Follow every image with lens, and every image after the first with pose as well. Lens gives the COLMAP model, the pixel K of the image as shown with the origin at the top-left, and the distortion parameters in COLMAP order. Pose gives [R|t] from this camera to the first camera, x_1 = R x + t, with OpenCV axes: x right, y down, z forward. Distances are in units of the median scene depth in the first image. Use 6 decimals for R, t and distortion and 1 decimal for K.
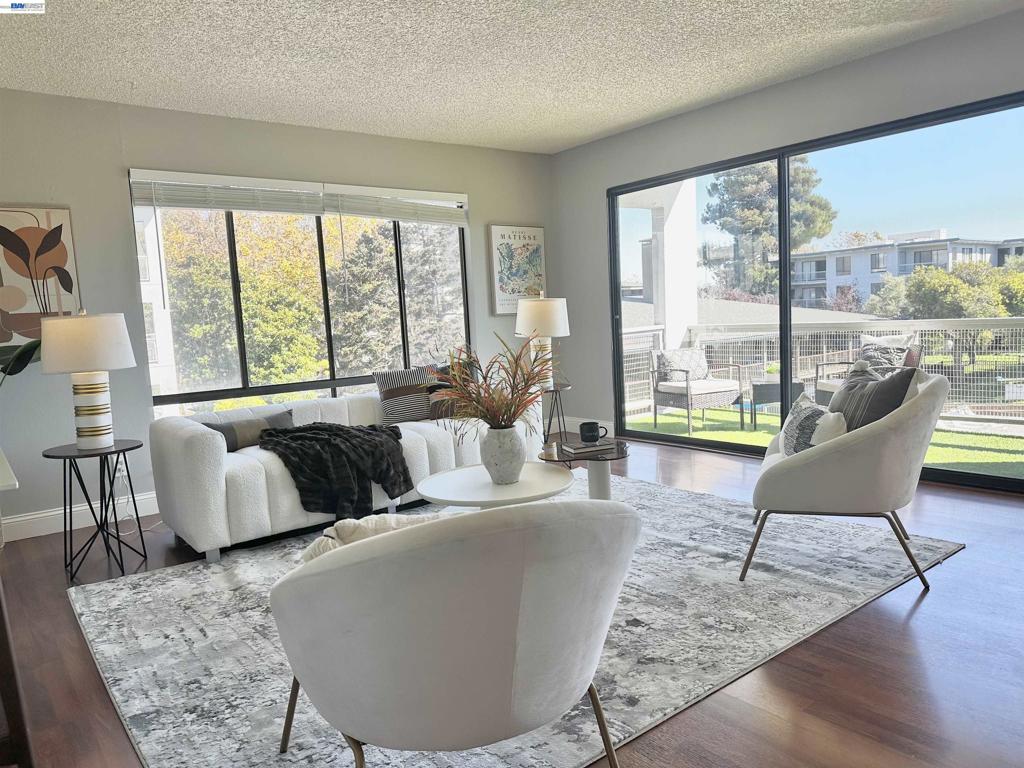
lens RADIAL K [[720.1, 0, 512.6], [0, 720.1, 387.8], [0, 0, 1]] dist [0.048221, -0.055161]
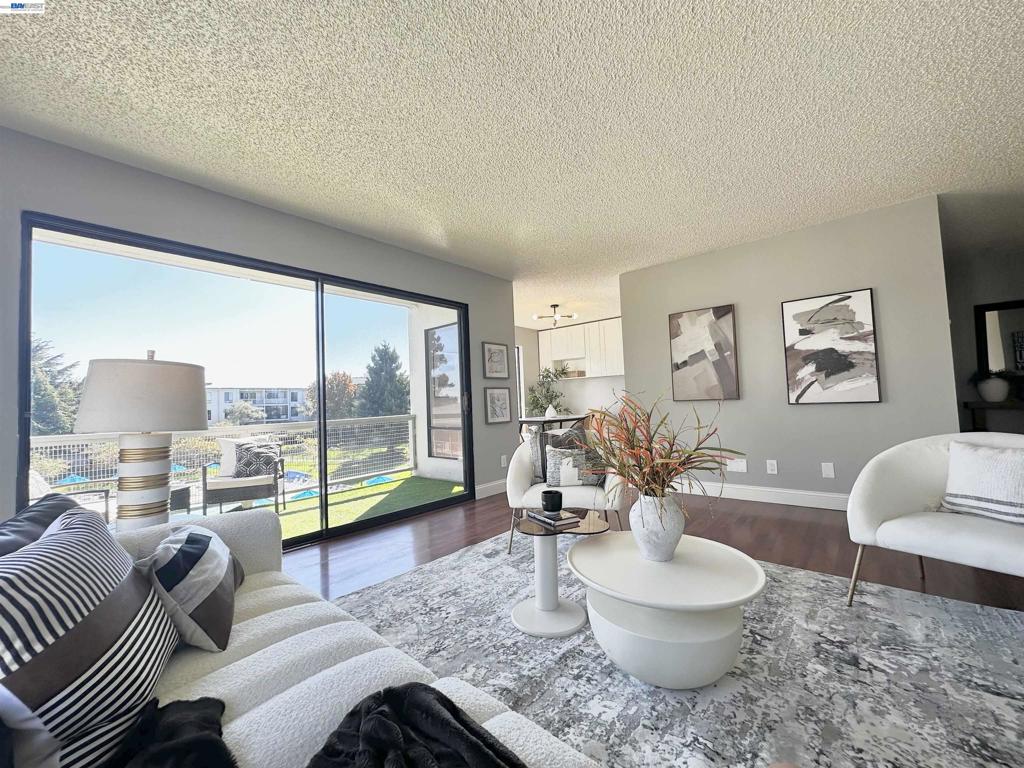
lens RADIAL K [[410.0, 0, 511.2], [0, 410.0, 383.4], [0, 0, 1]] dist [-0.002415, 0.001075]
pose [[-0.181647, 0.108766, 0.977330, -0.391187], [0.148955, 0.985440, -0.081983, -0.052449], [-0.972017, 0.130686, -0.195203, 0.977268]]
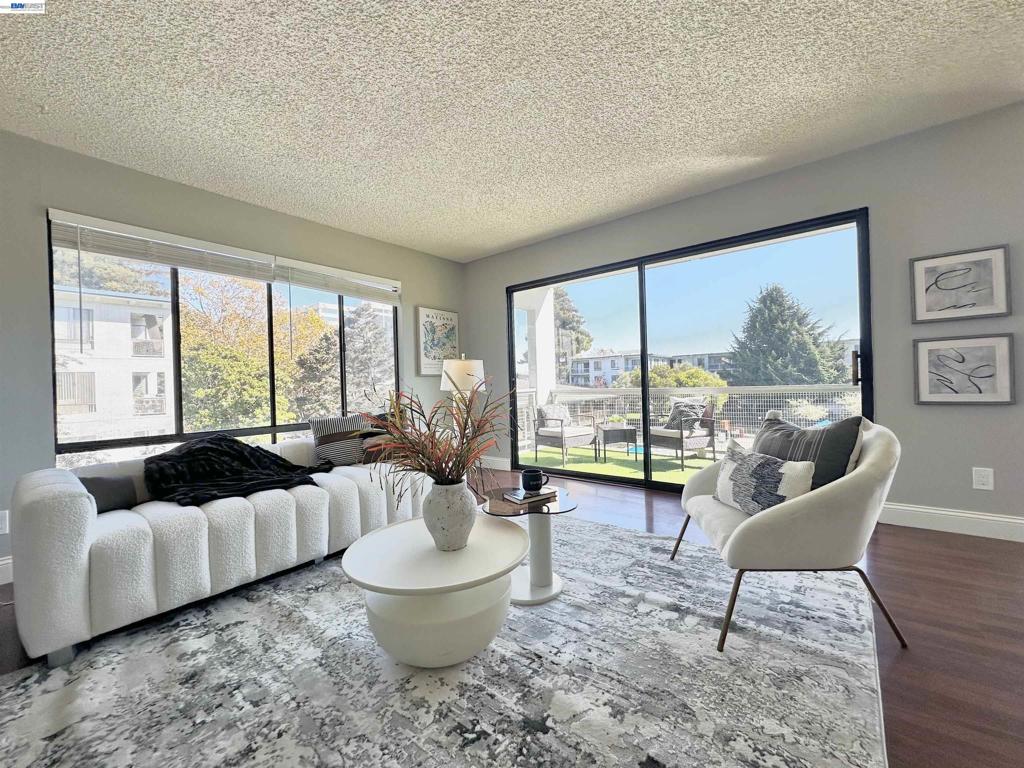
lens RADIAL K [[410.0, 0, 511.6], [0, 410.0, 384.0], [0, 0, 1]] dist [-0.002415, 0.001075]
pose [[0.974059, 0.024207, 0.224996, -0.043590], [0.001388, 0.993604, -0.112909, -0.005500], [-0.226290, 0.110292, 0.967796, 0.376737]]
